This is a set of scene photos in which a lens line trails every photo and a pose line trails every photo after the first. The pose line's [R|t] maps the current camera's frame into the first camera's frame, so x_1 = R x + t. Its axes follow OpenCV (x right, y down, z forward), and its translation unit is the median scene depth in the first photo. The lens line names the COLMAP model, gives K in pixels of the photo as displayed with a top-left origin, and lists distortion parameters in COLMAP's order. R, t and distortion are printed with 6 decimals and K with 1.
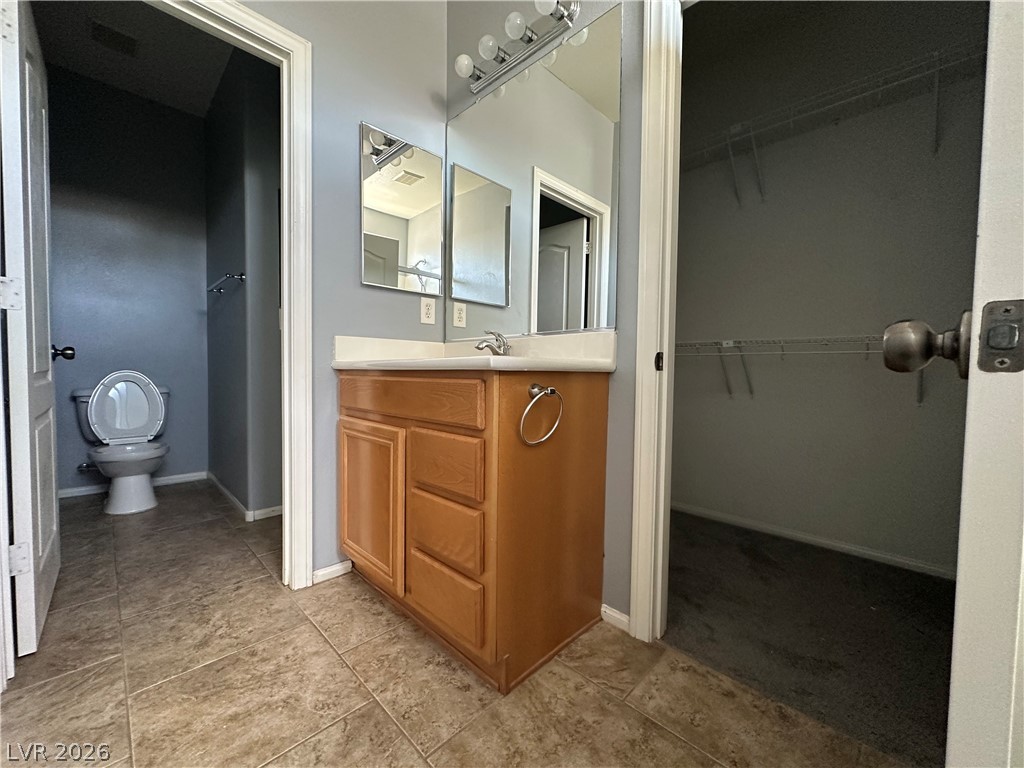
lens RADIAL K [[407.6, 0, 509.1], [0, 407.6, 376.4], [0, 0, 1]] dist [-0.001056, 0.000889]
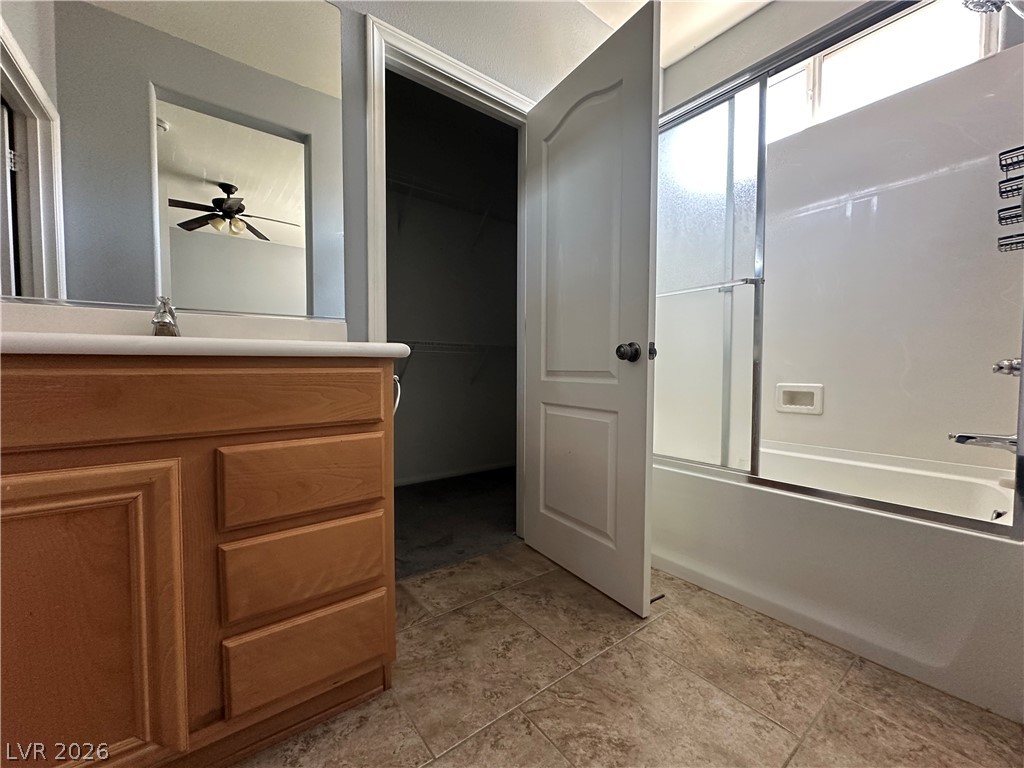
lens RADIAL K [[407.6, 0, 512.8], [0, 407.6, 386.7], [0, 0, 1]] dist [-0.001056, 0.000889]
pose [[0.148211, -0.058212, 0.987241, -0.878241], [0.029481, 0.998083, 0.054426, 0.014533], [-0.988516, 0.021038, 0.149643, 0.537686]]
